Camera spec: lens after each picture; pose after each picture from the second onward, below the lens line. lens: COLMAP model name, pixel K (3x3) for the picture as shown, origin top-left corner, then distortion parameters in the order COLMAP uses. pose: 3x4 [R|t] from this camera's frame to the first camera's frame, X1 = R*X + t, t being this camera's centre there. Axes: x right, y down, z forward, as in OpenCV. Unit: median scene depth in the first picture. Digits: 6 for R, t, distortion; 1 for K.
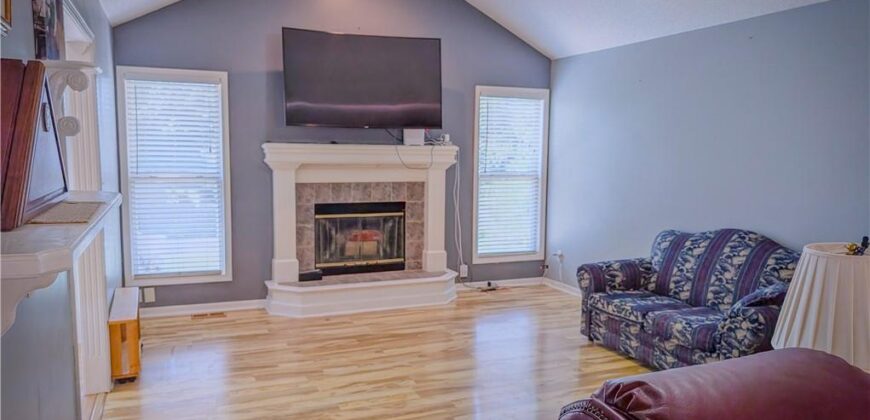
lens RADIAL K [[624.7, 0, 432.4], [0, 624.7, 212.6], [0, 0, 1]] dist [0.008918, -0.008890]
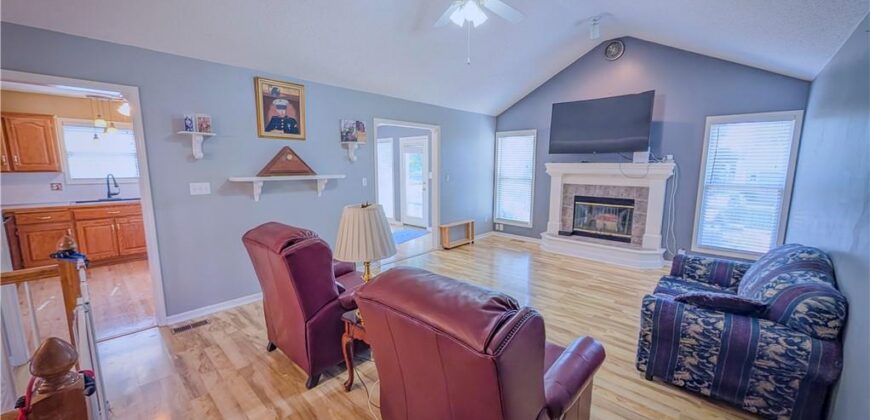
lens RADIAL K [[330.1, 0, 432.5], [0, 330.1, 211.6], [0, 0, 1]] dist [0.000270, 0.000048]
pose [[0.409141, 0.119364, -0.904630, 0.528605], [-0.094809, 0.991602, 0.087960, -0.012813], [0.907533, 0.049779, 0.417021, 0.212436]]
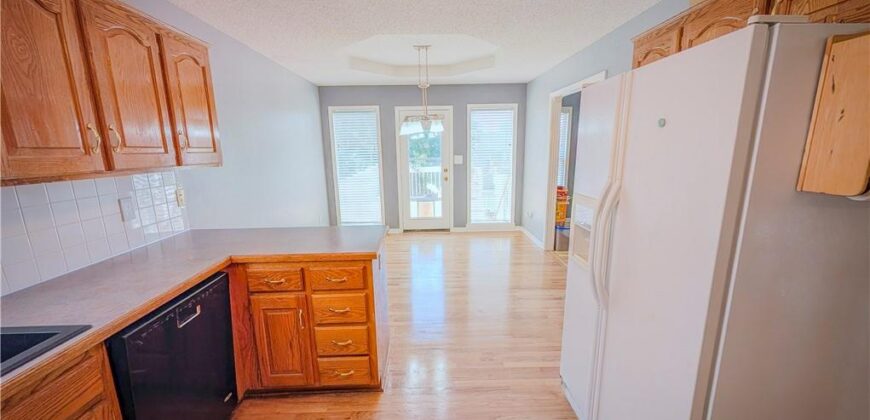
lens RADIAL K [[330.1, 0, 432.0], [0, 330.1, 211.8], [0, 0, 1]] dist [0.000270, 0.000048]
pose [[0.926397, 0.049591, -0.373267, -0.308752], [-0.015050, 0.995374, 0.094889, 0.021015], [0.376246, -0.082287, 0.922858, -0.183346]]
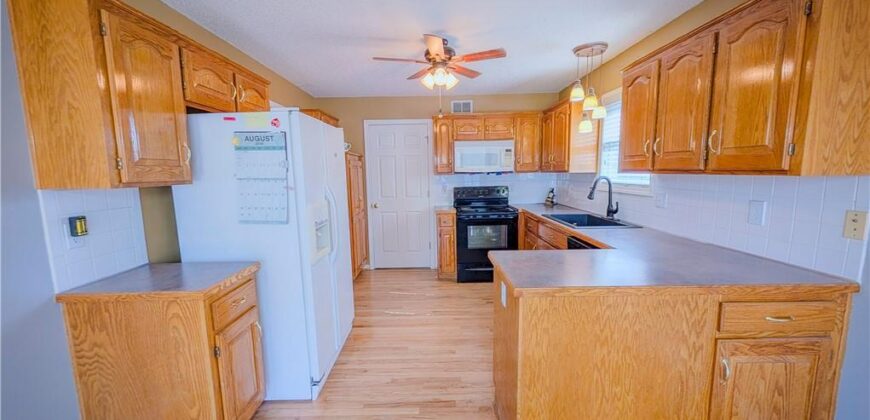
lens RADIAL K [[330.1, 0, 432.3], [0, 330.1, 212.8], [0, 0, 1]] dist [0.000270, 0.000048]
pose [[-0.918576, -0.040257, 0.393190, -0.538432], [0.054348, 0.972485, 0.226538, -0.030356], [-0.391491, 0.229461, -0.891113, 0.371588]]
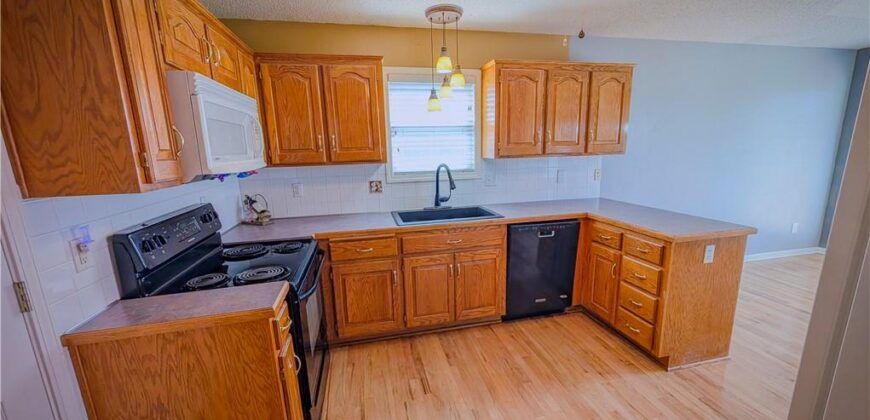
lens RADIAL K [[330.1, 0, 432.5], [0, 330.1, 212.9], [0, 0, 1]] dist [0.000270, 0.000048]
pose [[-0.180140, 0.189761, -0.965163, -0.112449], [-0.080673, 0.975059, 0.206763, 0.015208], [0.980327, 0.115109, -0.160338, -0.118377]]
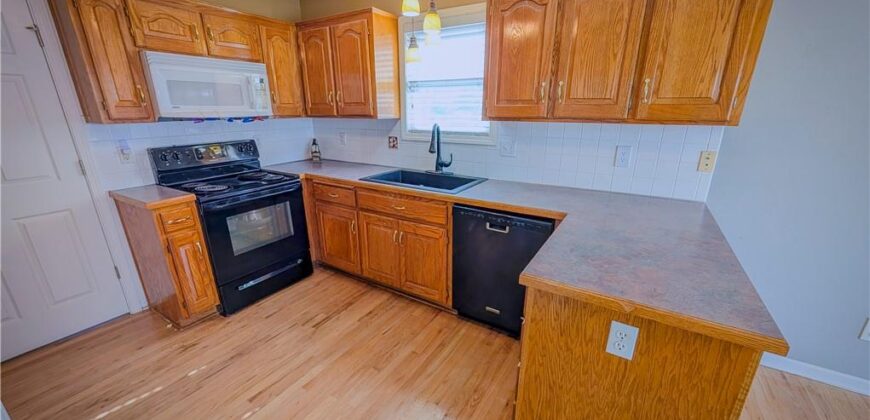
lens RADIAL K [[330.1, 0, 433.1], [0, 330.1, 213.1], [0, 0, 1]] dist [0.000270, 0.000048]
pose [[-0.820145, 0.167639, -0.547046, -0.327571], [-0.066667, 0.921602, 0.382368, -0.011884], [0.568258, 0.350067, -0.744672, 0.159847]]
